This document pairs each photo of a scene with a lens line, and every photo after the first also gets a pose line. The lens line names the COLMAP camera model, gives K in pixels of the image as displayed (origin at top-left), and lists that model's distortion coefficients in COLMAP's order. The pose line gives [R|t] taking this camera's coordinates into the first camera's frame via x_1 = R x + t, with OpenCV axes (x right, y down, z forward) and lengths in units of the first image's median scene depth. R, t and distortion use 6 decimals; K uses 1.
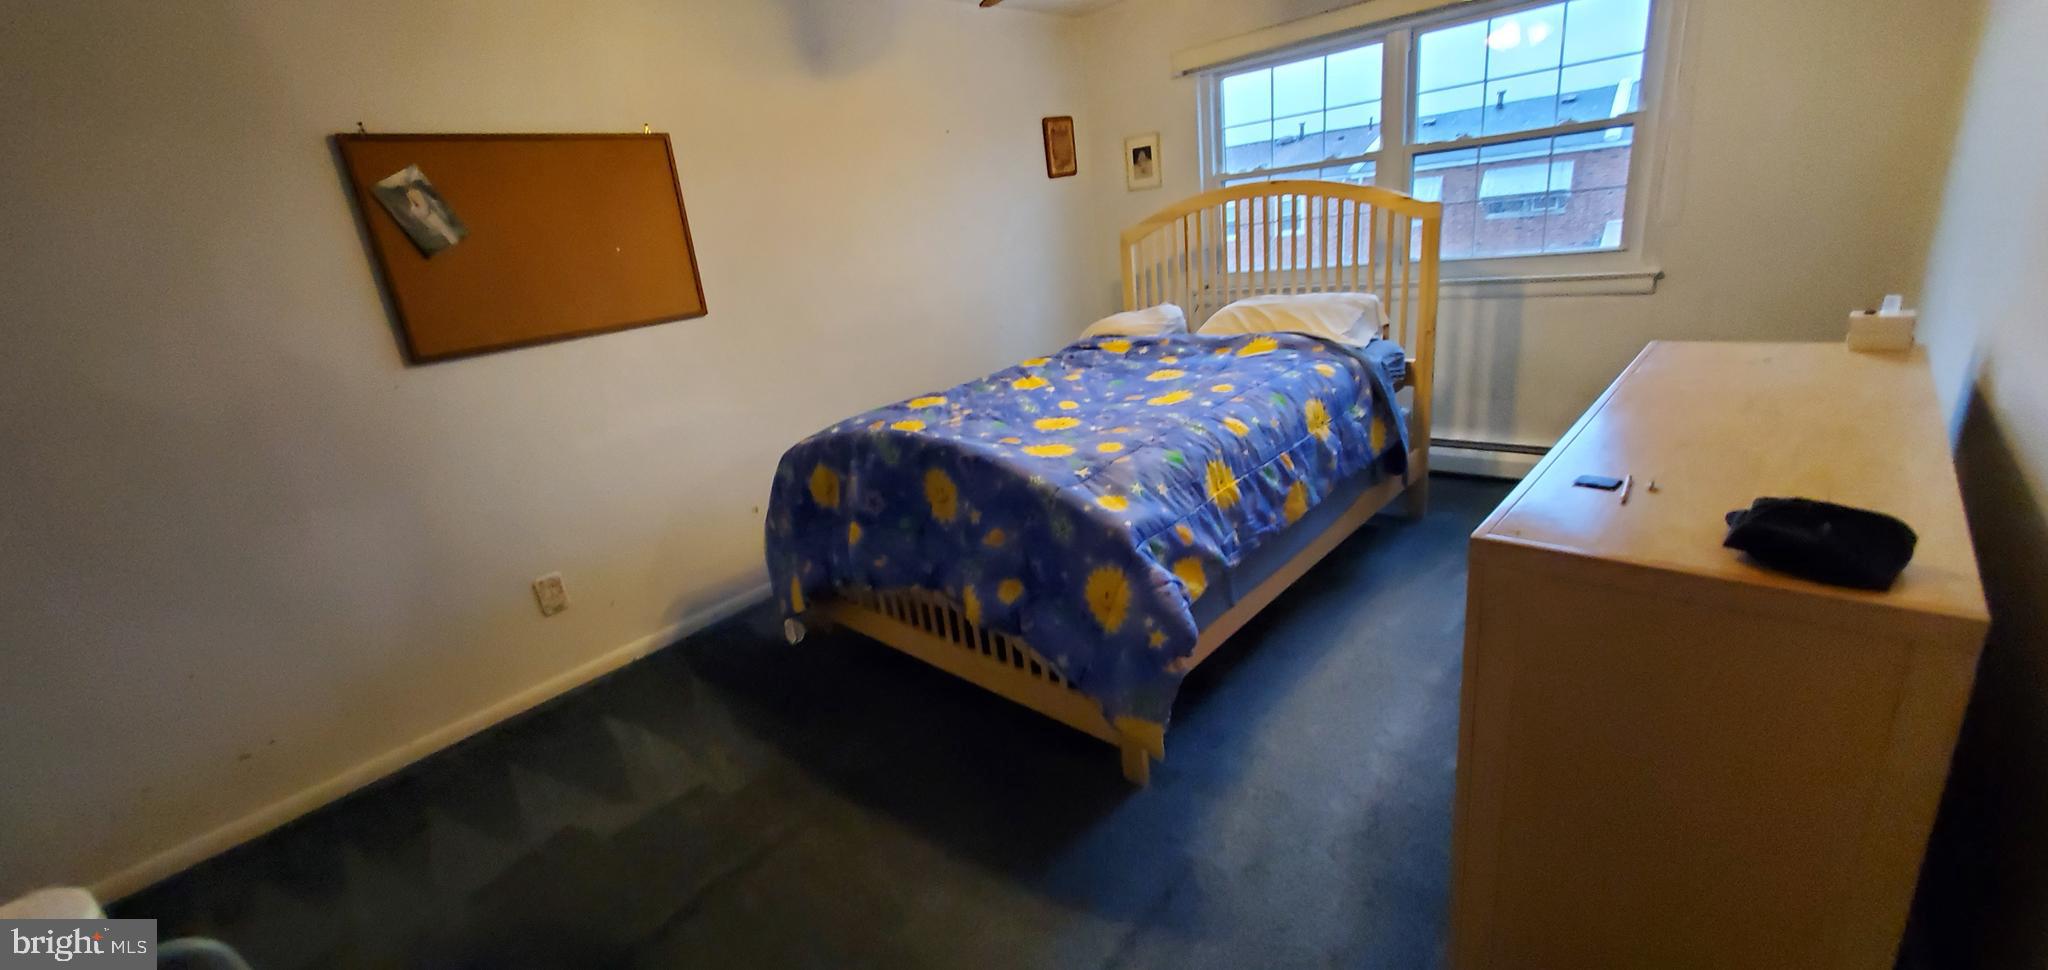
lens RADIAL K [[808.6, 0, 1019.4], [0, 808.6, 486.6], [0, 0, 1]] dist [0.008592, -0.001261]
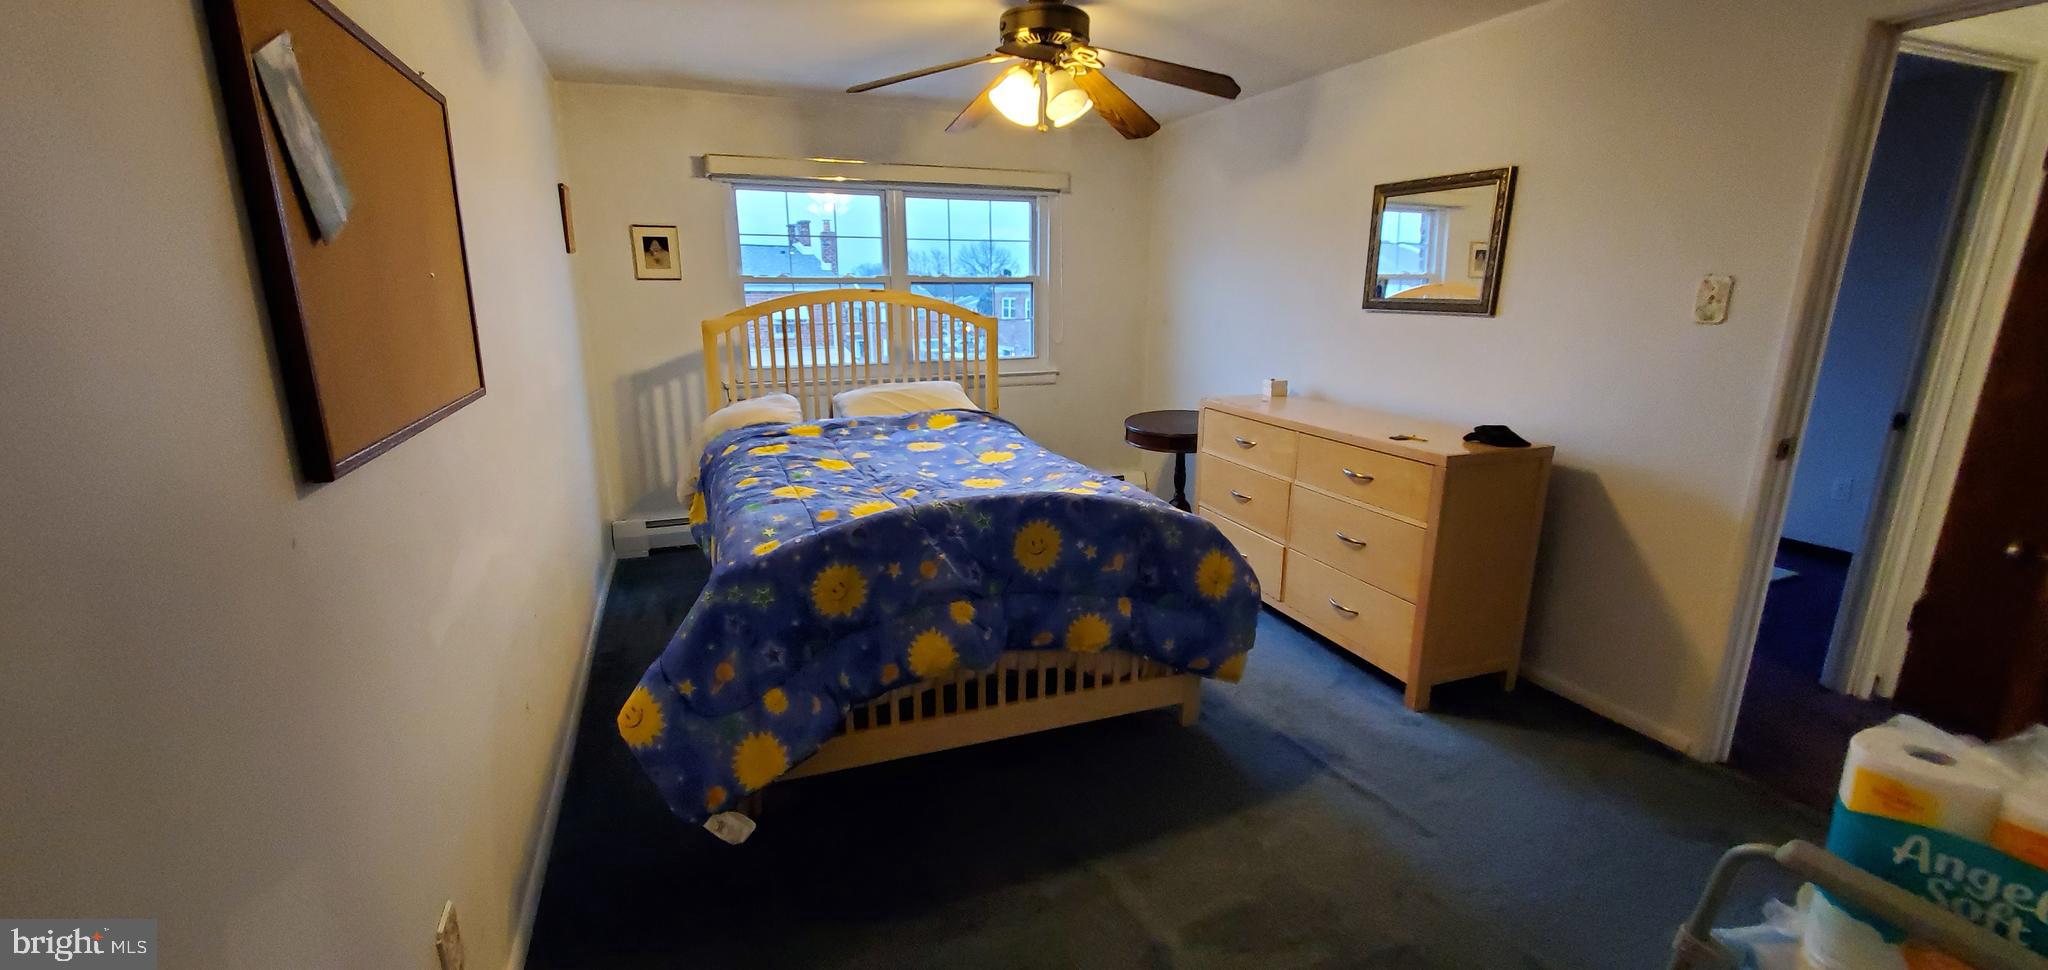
lens RADIAL K [[808.6, 0, 1012.8], [0, 808.6, 484.7], [0, 0, 1]] dist [0.008592, -0.001261]
pose [[0.437205, -0.100101, 0.893774, -0.662686], [0.236758, 0.971543, -0.007004, -0.043059], [-0.867639, 0.214670, 0.448464, 0.345784]]
